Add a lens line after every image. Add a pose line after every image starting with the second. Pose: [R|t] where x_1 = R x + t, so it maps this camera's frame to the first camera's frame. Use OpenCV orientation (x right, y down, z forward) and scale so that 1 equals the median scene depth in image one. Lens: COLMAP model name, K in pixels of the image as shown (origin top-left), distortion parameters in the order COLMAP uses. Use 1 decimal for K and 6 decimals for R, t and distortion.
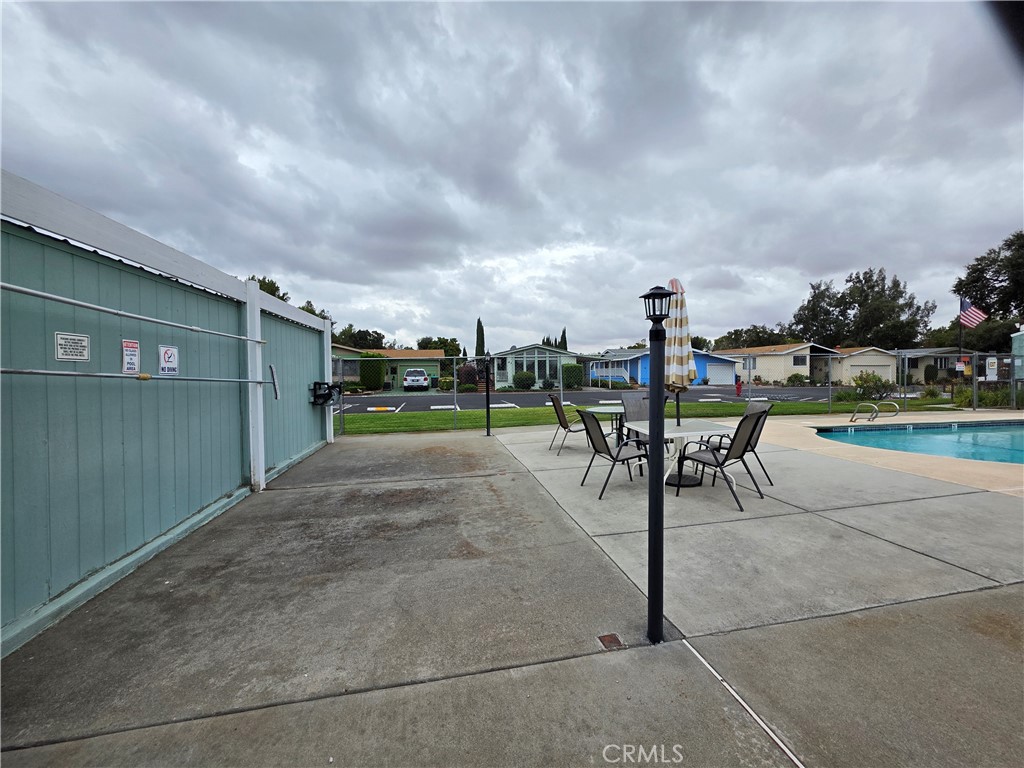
lens RADIAL K [[408.0, 0, 509.8], [0, 408.0, 379.8], [0, 0, 1]] dist [-0.000652, 0.000643]
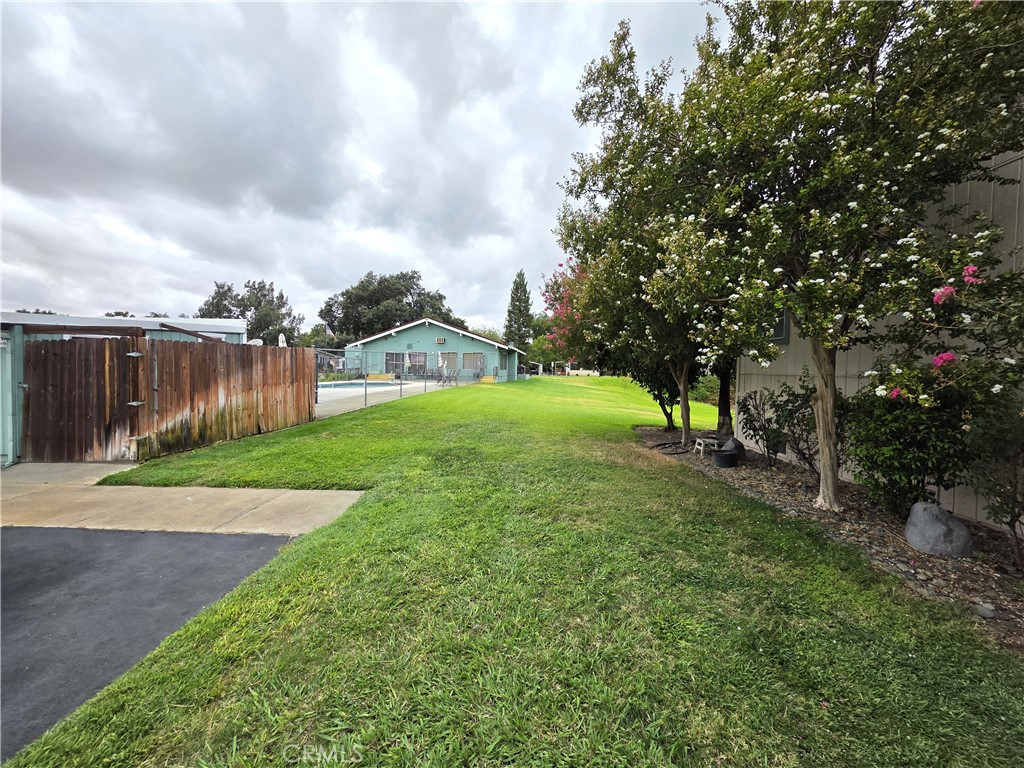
lens RADIAL K [[408.0, 0, 516.5], [0, 408.0, 384.6], [0, 0, 1]] dist [-0.000652, 0.000643]
pose [[0.275861, -0.021934, 0.960947, -0.081979], [-0.007785, 0.999656, 0.025053, 0.002485], [-0.961166, -0.014392, 0.275595, -0.064206]]
